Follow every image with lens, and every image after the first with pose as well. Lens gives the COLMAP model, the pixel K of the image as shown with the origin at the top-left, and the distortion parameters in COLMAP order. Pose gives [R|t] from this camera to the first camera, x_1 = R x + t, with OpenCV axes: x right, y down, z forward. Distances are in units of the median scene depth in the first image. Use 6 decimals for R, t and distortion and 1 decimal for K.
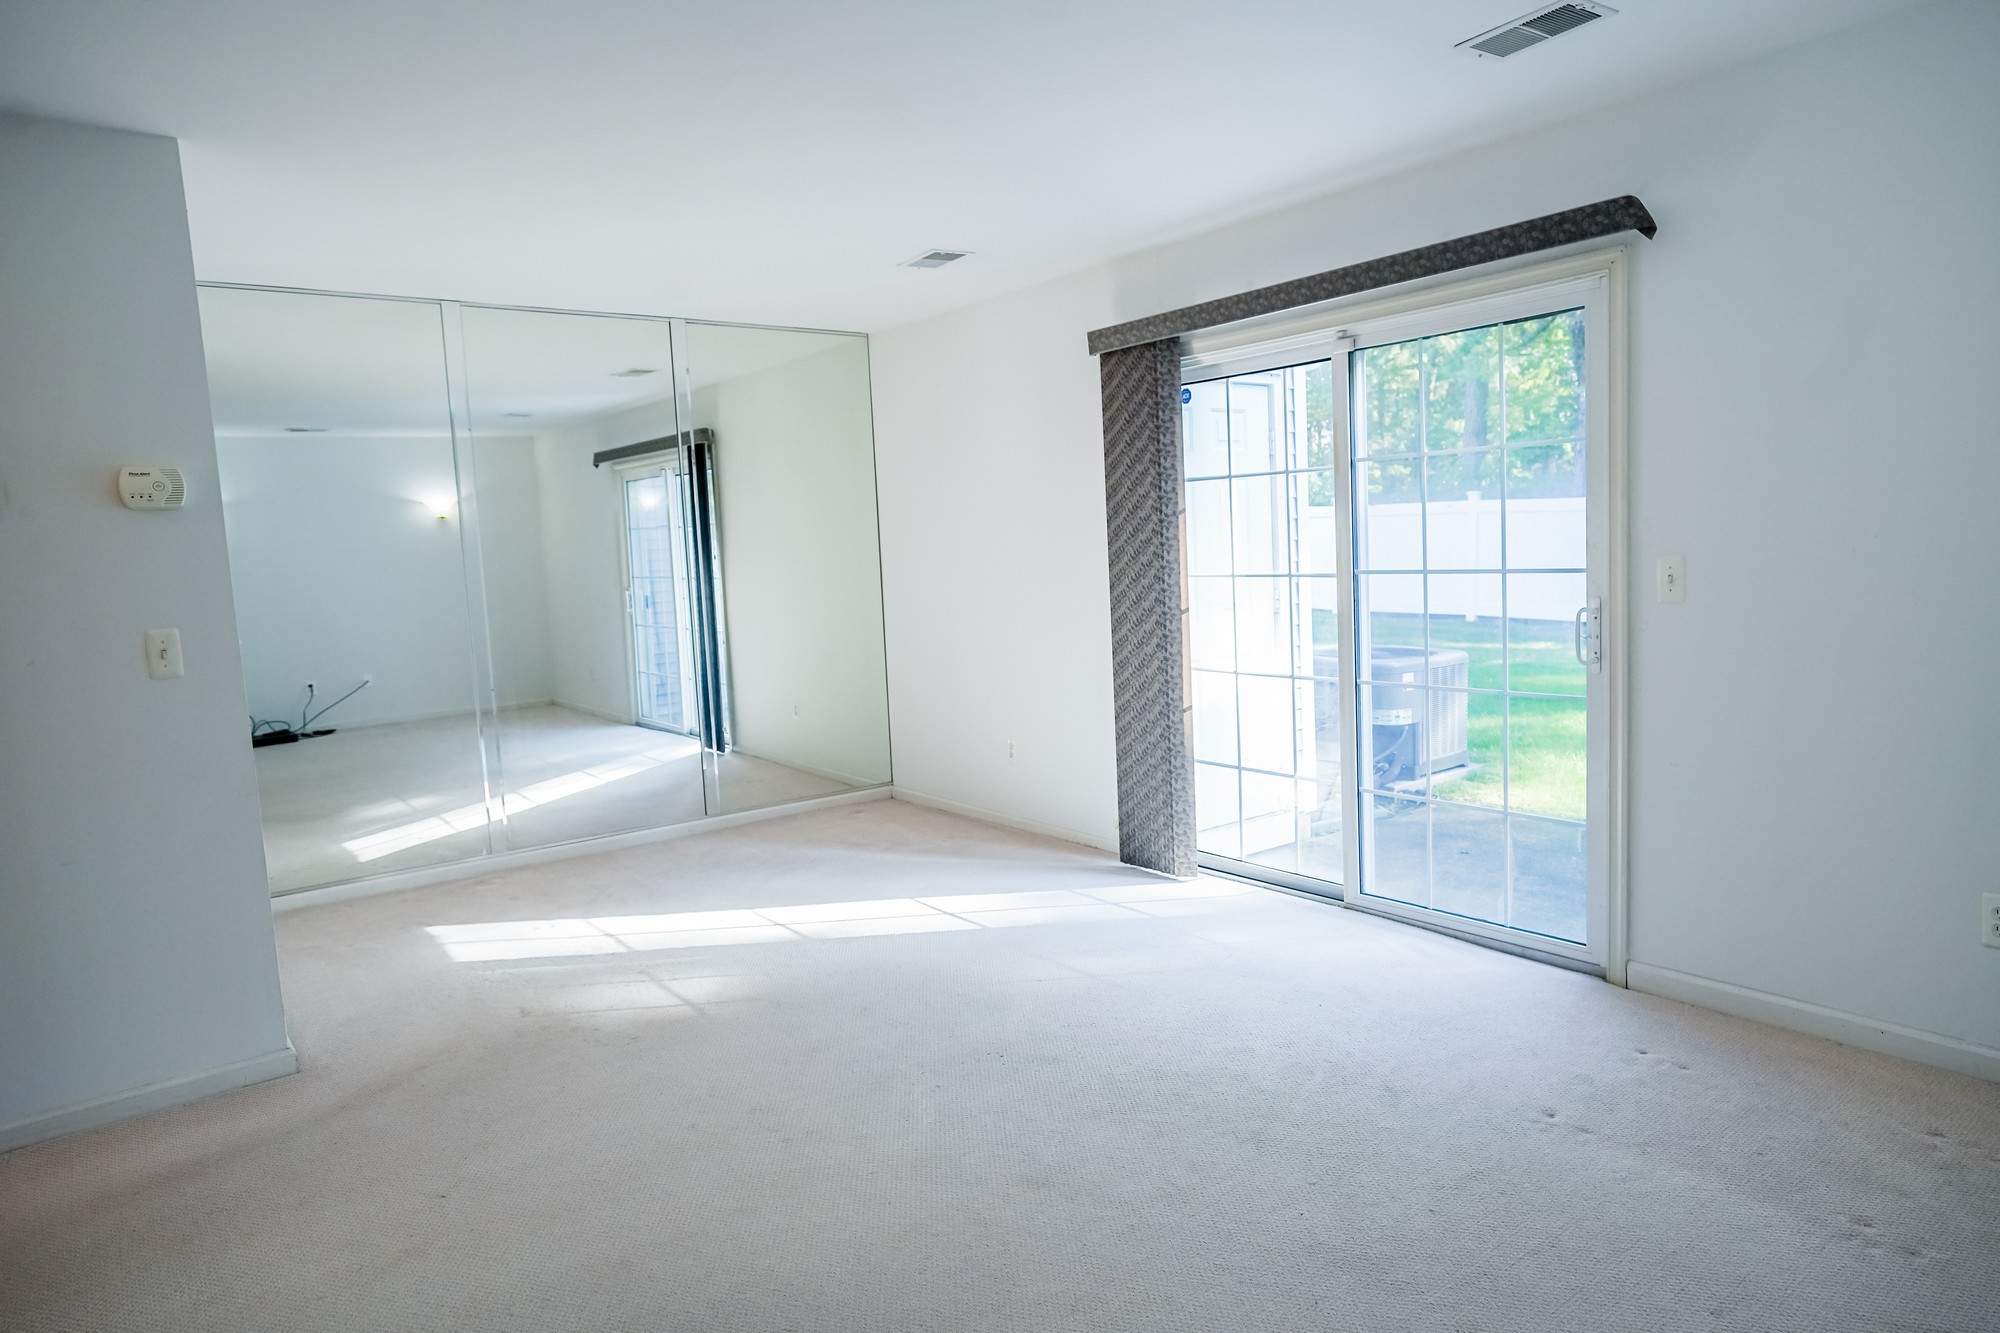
lens RADIAL K [[1210.2, 0, 1004.7], [0, 1210.2, 668.0], [0, 0, 1]] dist [-0.003488, 0.003267]
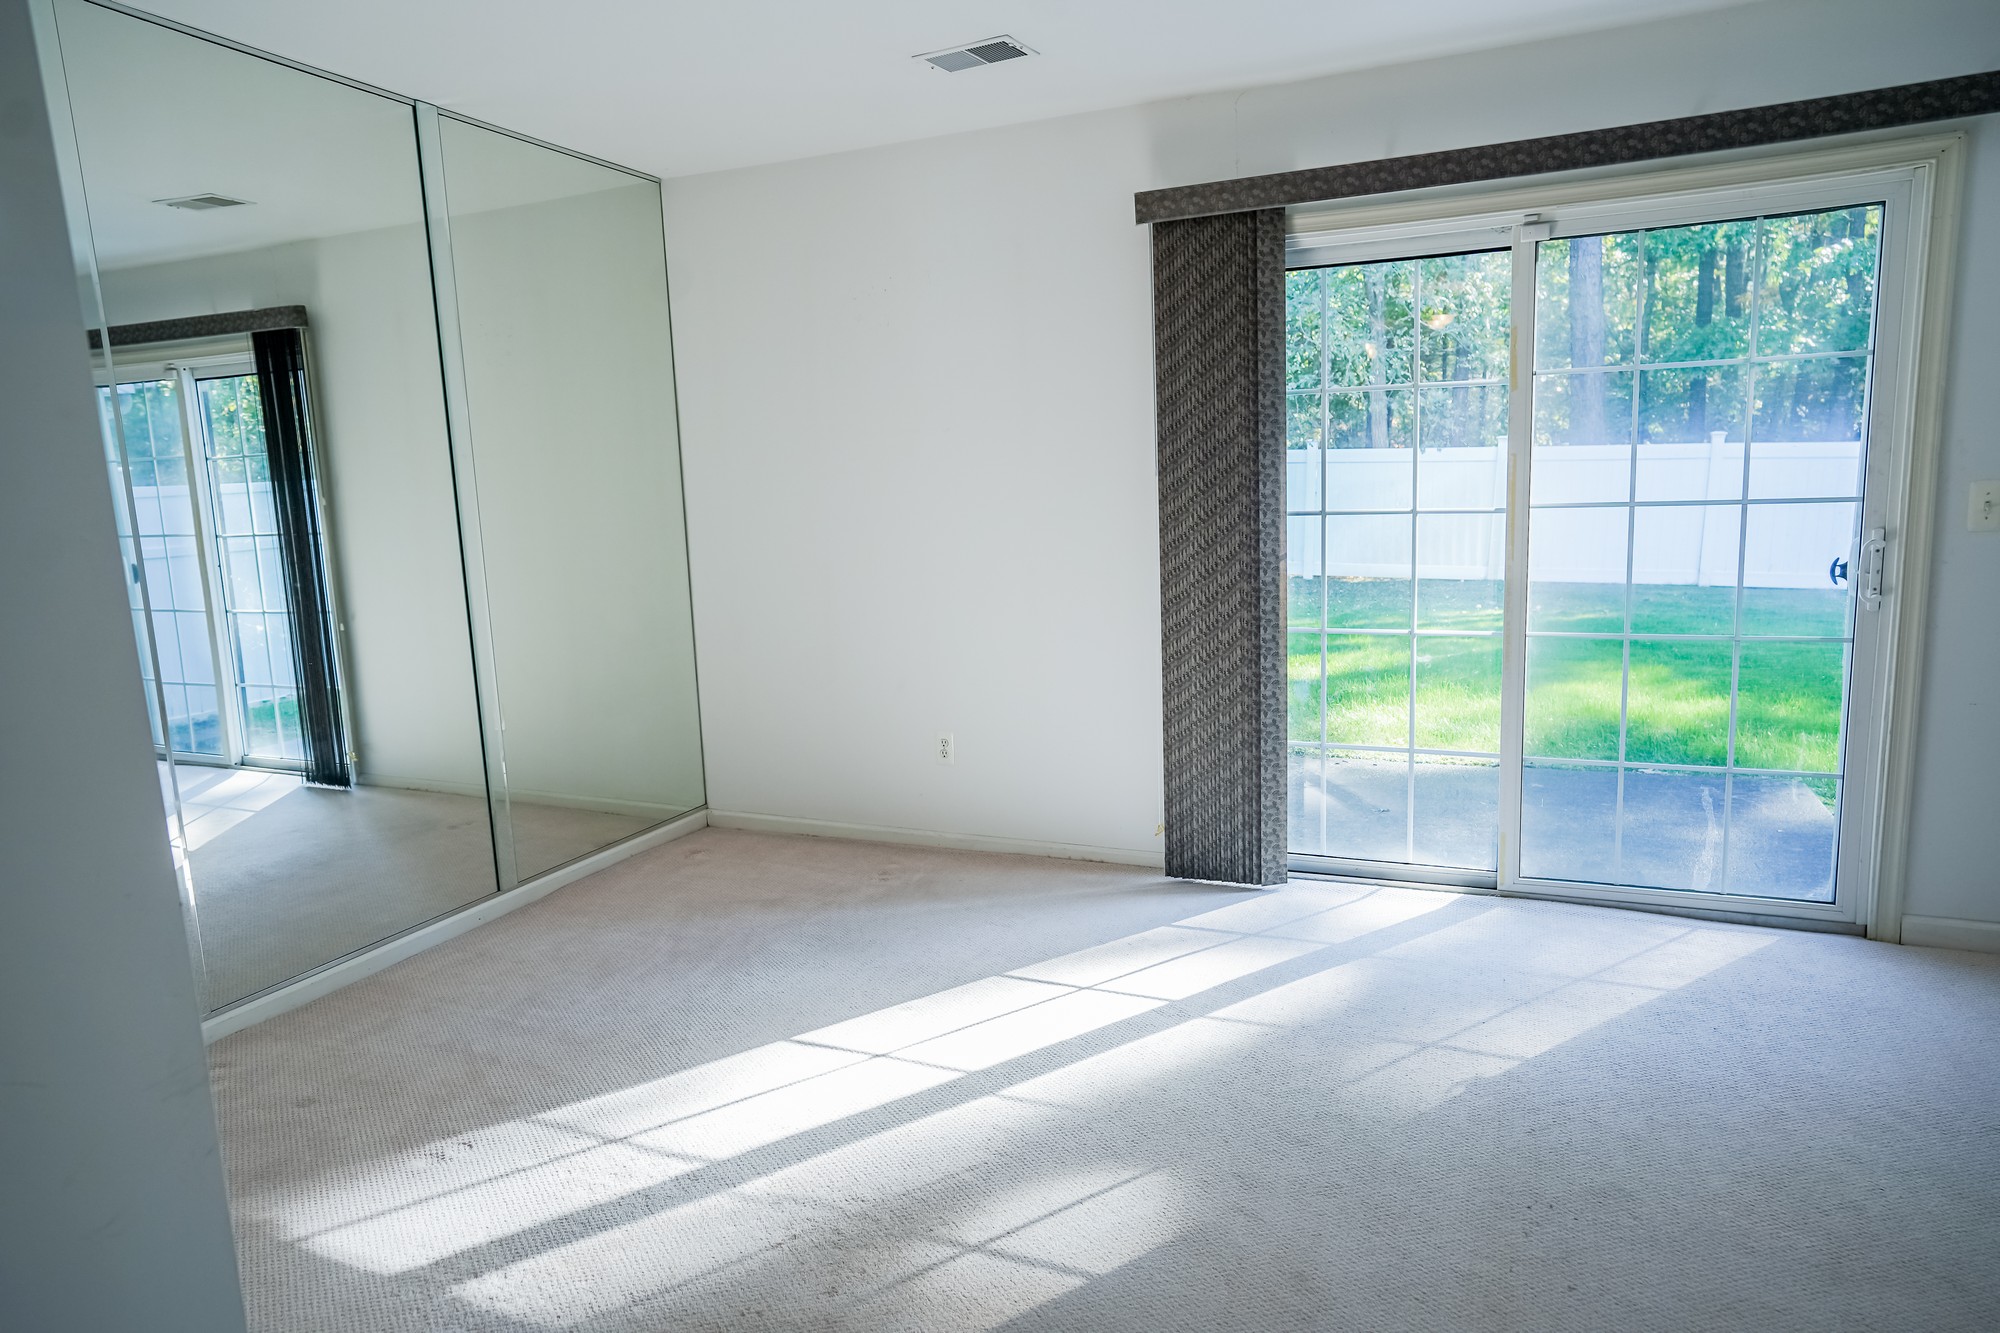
lens RADIAL K [[1210.2, 0, 998.4], [0, 1210.2, 661.5], [0, 0, 1]] dist [-0.003488, 0.003267]
pose [[0.875323, -0.061393, 0.479625, -0.393959], [0.047932, 0.998038, 0.040274, -0.019093], [-0.481156, -0.012264, 0.876549, 0.377094]]
